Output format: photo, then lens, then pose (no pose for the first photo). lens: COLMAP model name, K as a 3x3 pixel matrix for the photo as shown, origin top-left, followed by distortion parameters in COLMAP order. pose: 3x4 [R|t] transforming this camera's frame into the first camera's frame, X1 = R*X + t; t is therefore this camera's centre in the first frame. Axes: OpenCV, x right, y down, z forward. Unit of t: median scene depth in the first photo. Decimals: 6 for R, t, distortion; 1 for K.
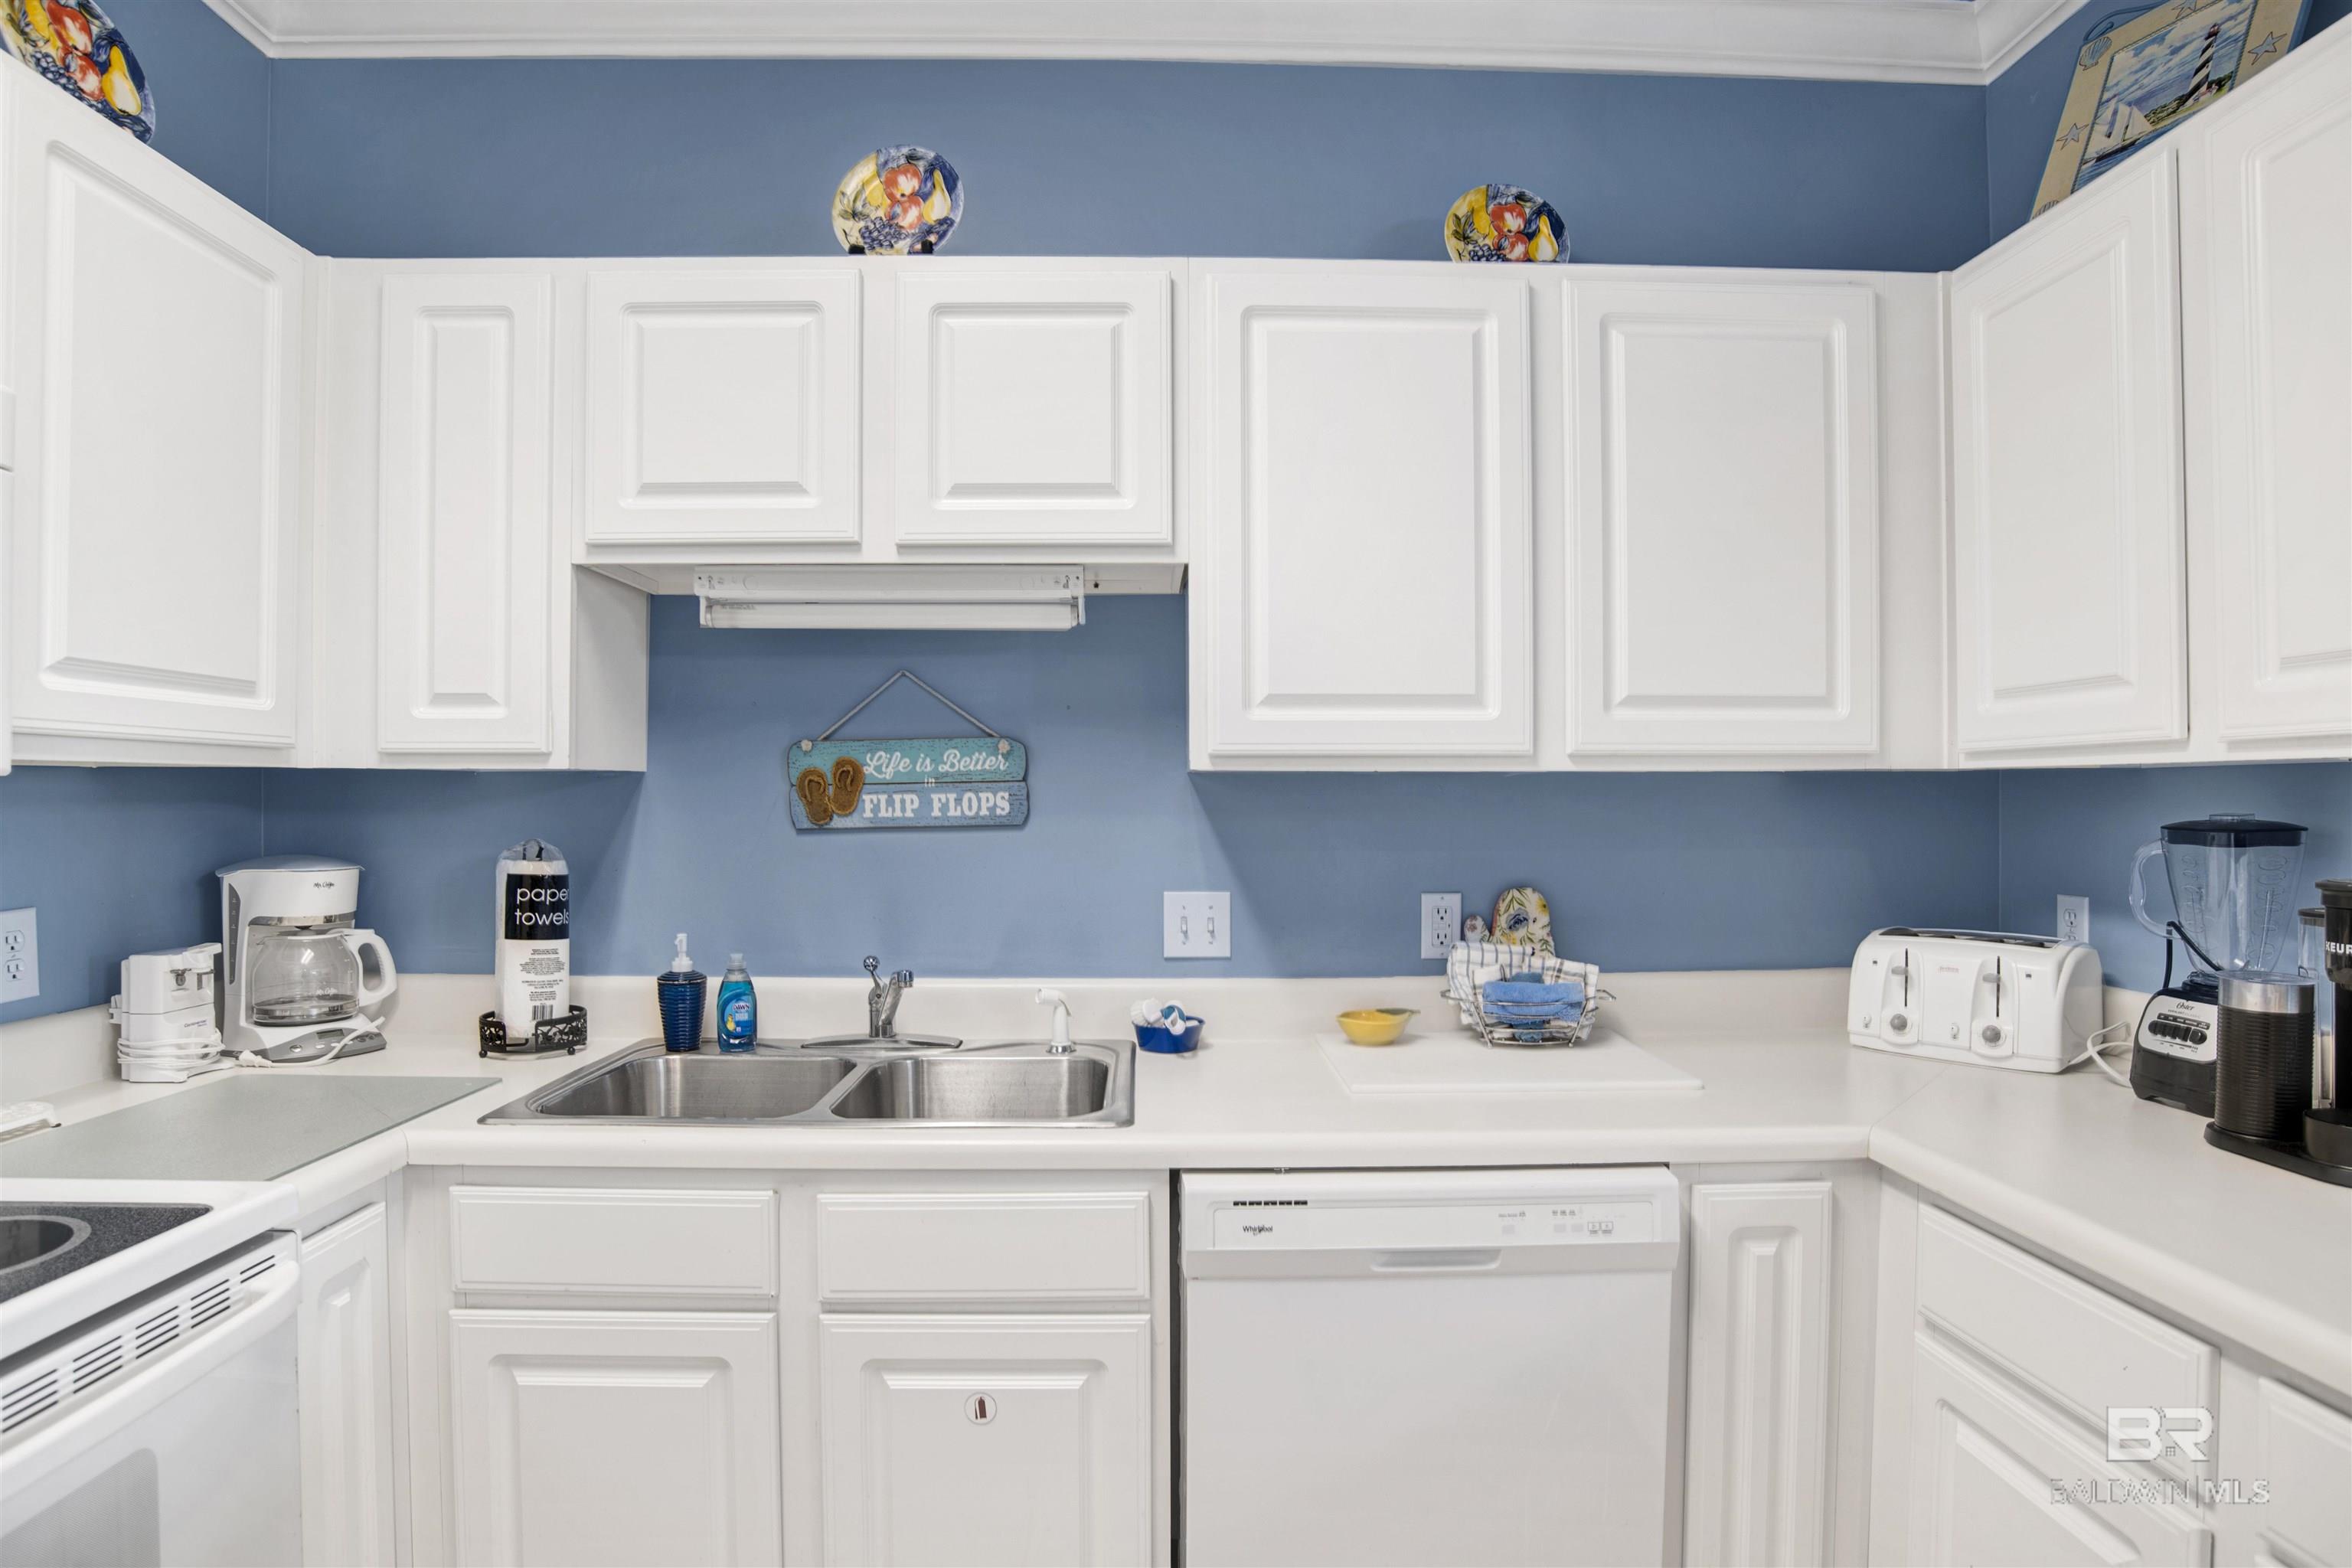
lens RADIAL K [[1238.6, 0, 1175.1], [0, 1238.6, 808.0], [0, 0, 1]] dist [-0.066276, 0.021757]
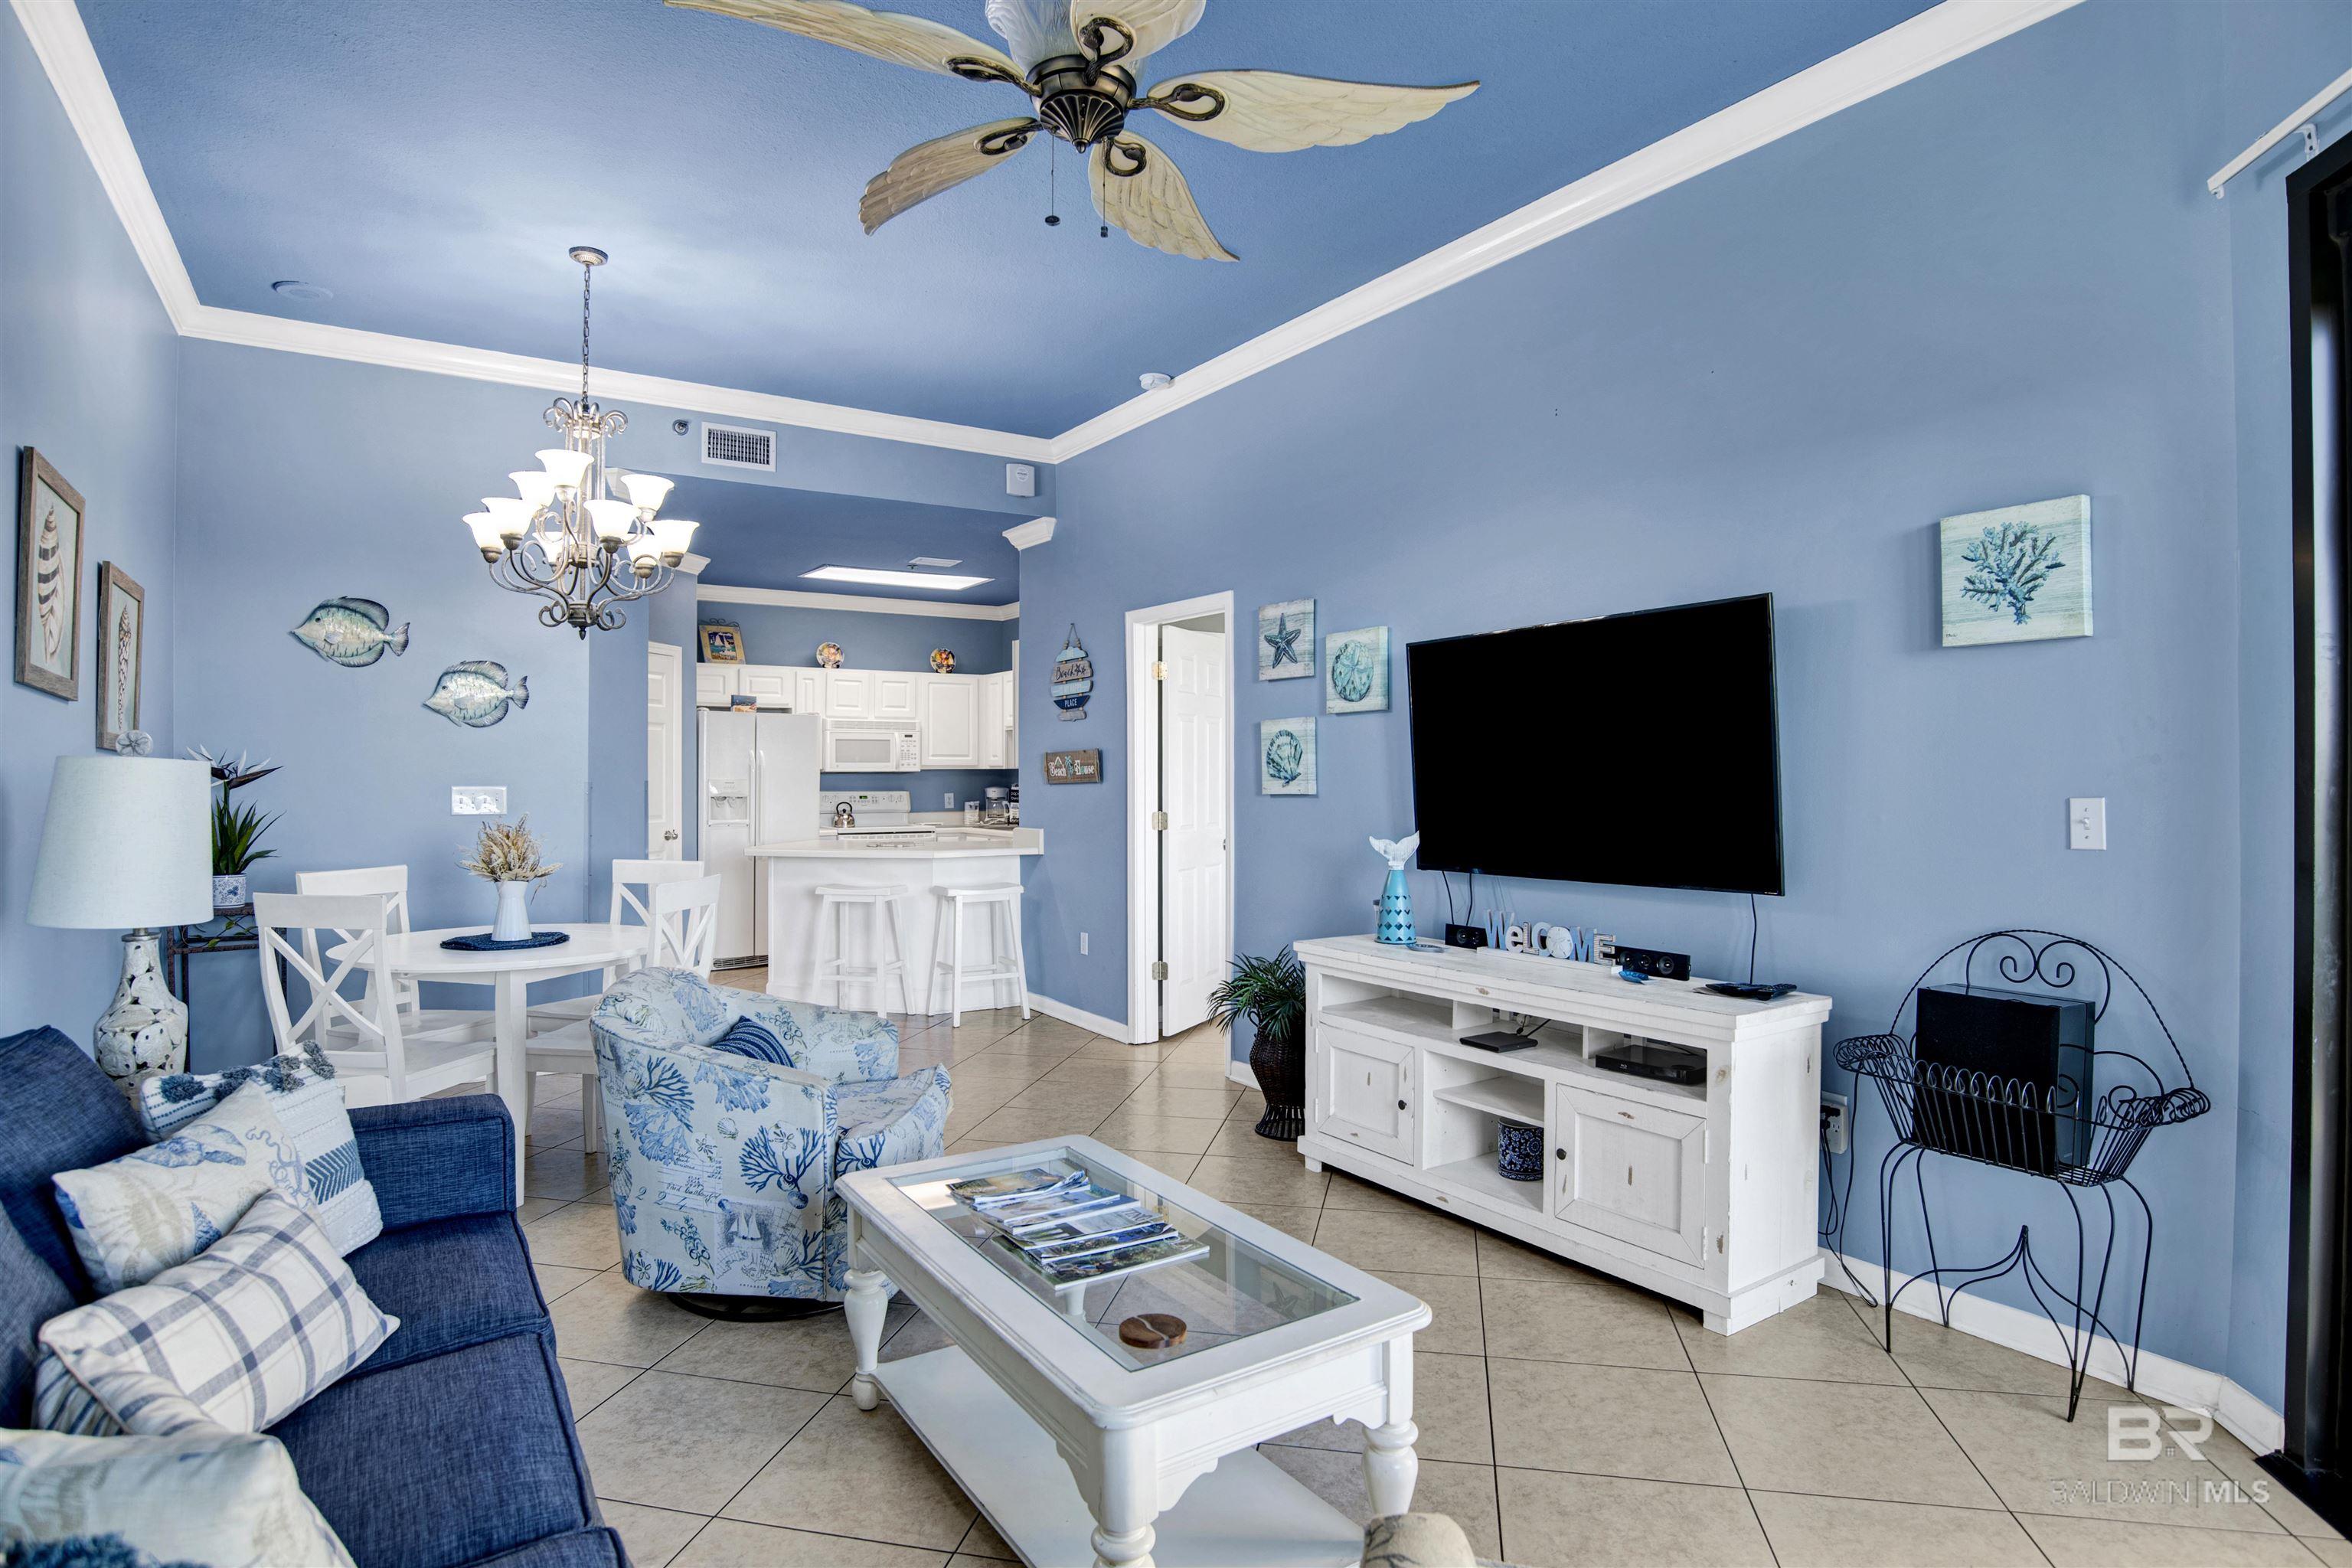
lens RADIAL K [[1238.6, 0, 1188.3], [0, 1238.6, 762.6], [0, 0, 1]] dist [-0.066276, 0.021757]
pose [[0.535079, -0.010630, -0.844735, 4.498982], [-0.004159, 0.999876, -0.015217, 0.019913], [0.844792, 0.011656, 0.534968, -1.214338]]
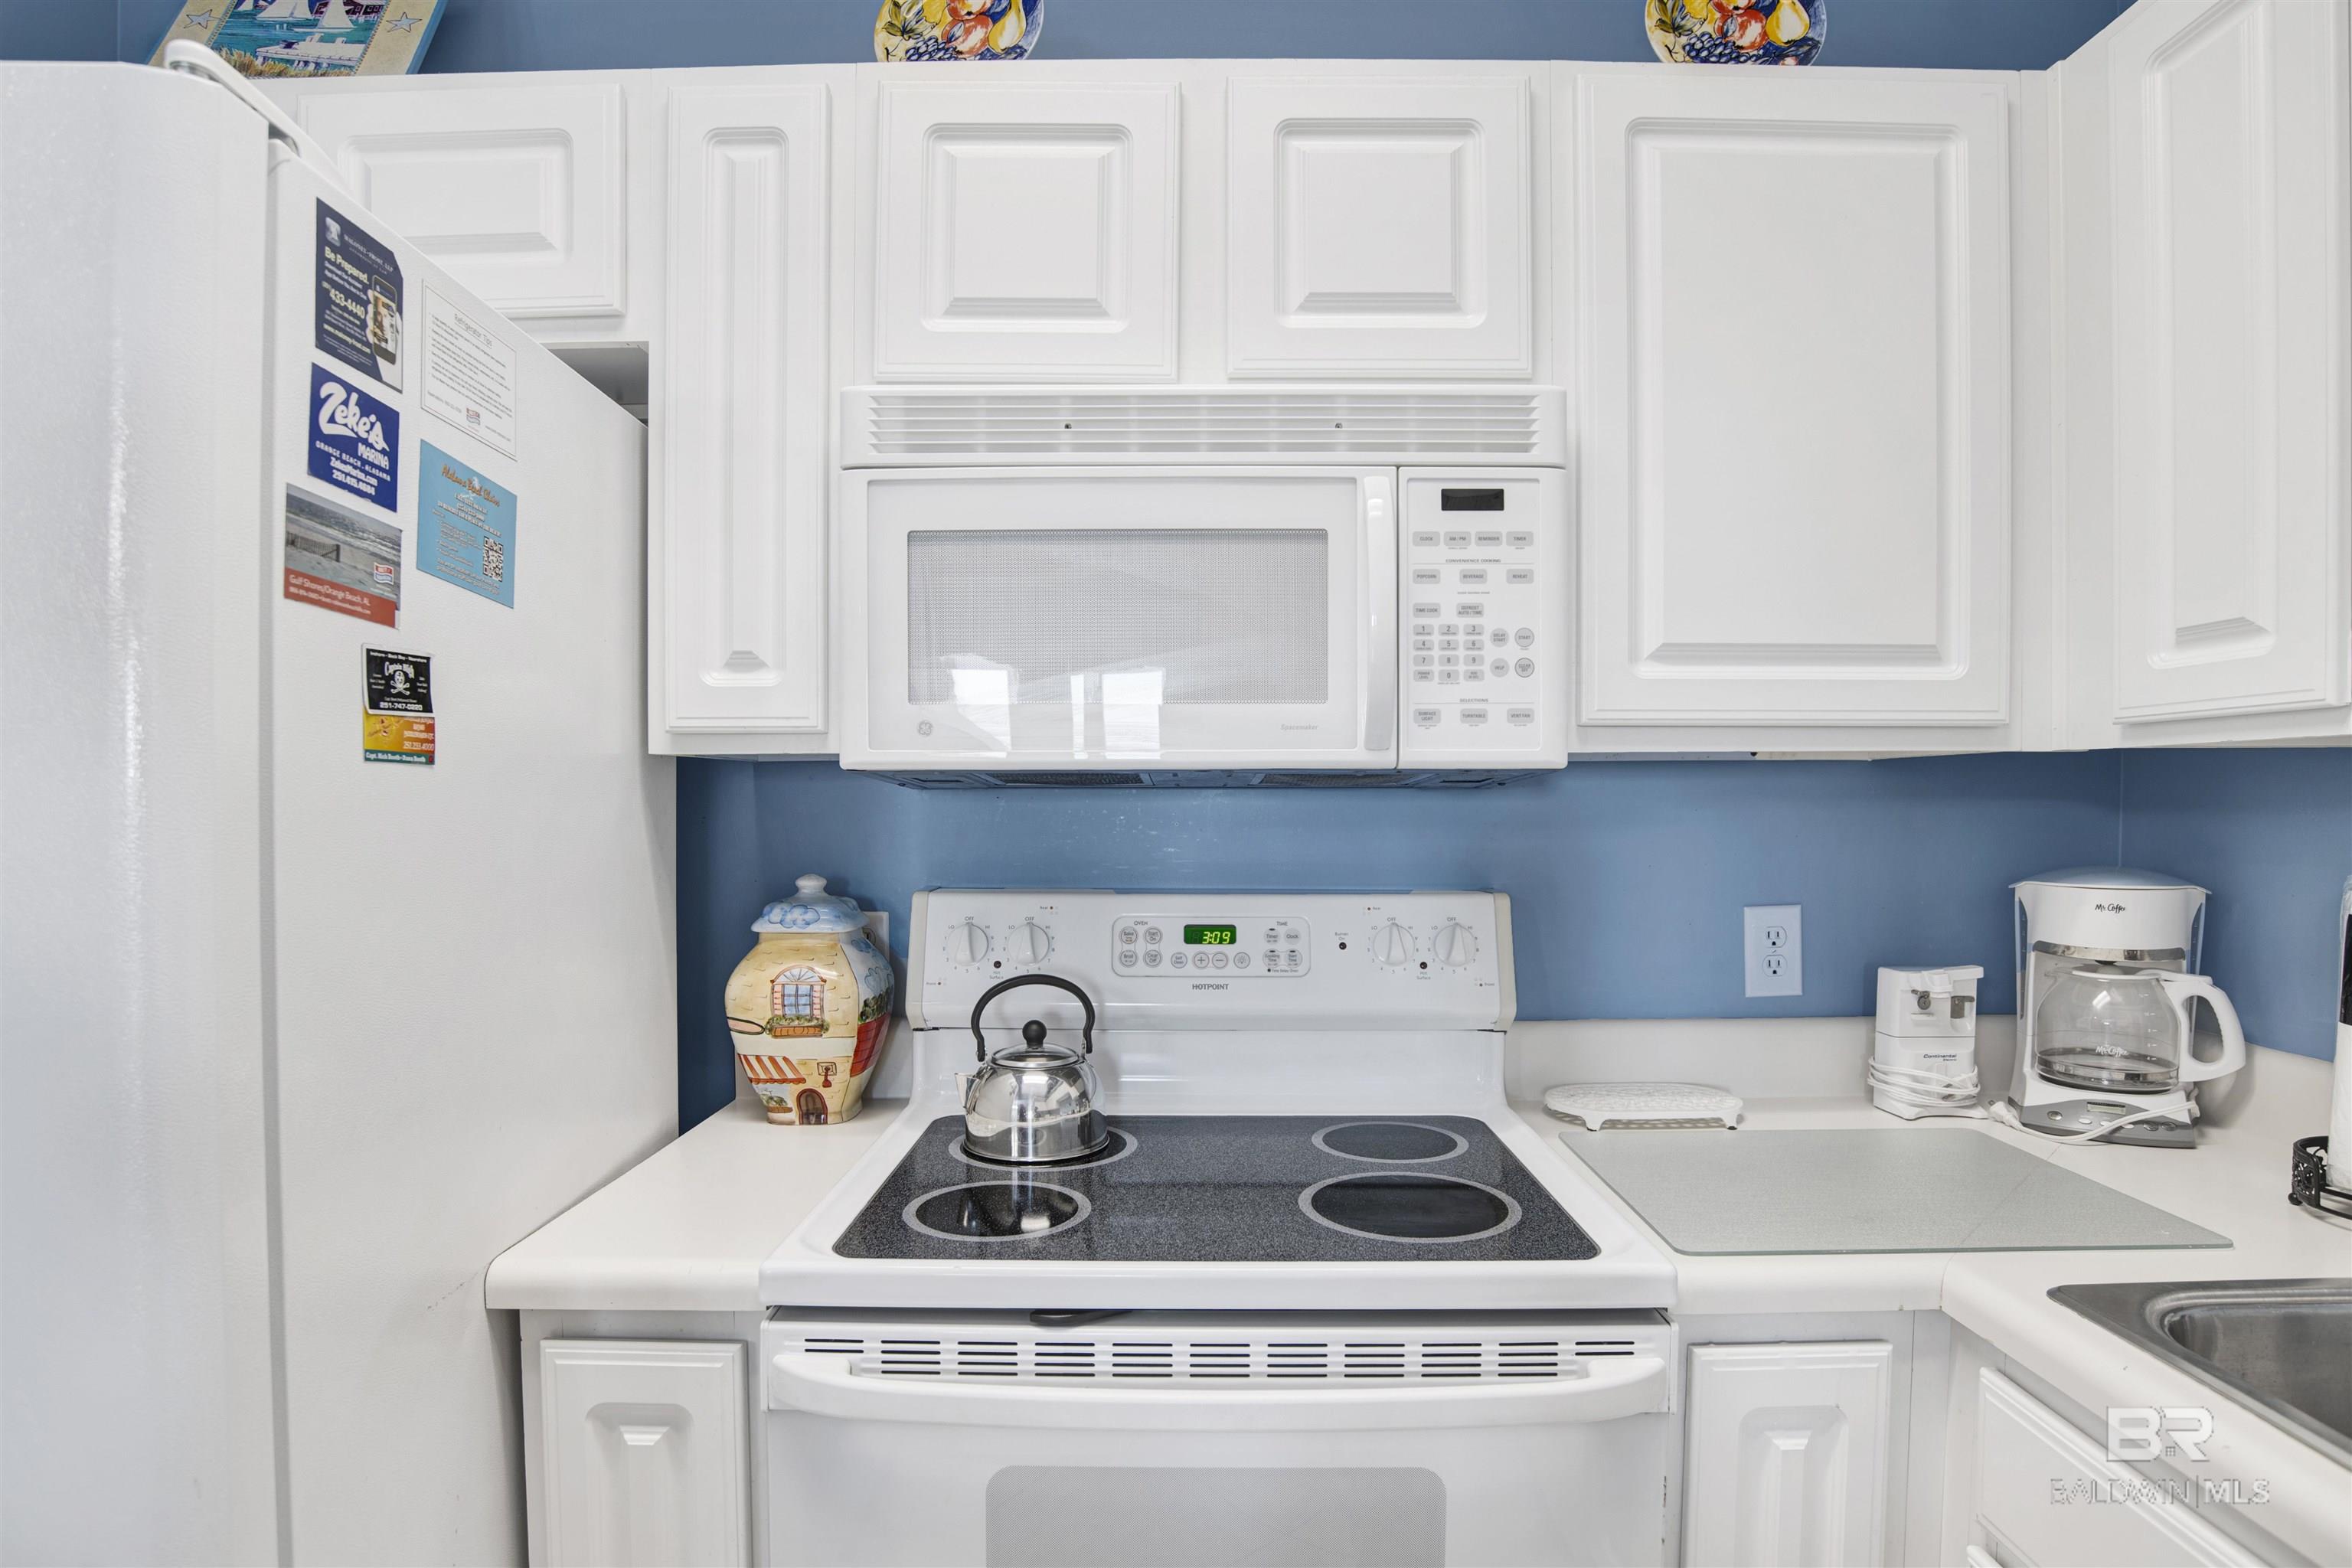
lens RADIAL K [[1238.6, 0, 1168.2], [0, 1238.6, 840.5], [0, 0, 1]] dist [-0.066276, 0.021757]
pose [[-0.033419, 0.026342, -0.999094, 0.056407], [-0.005682, 0.999631, 0.026546, 0.006054], [0.999425, 0.006564, -0.033257, 0.469380]]
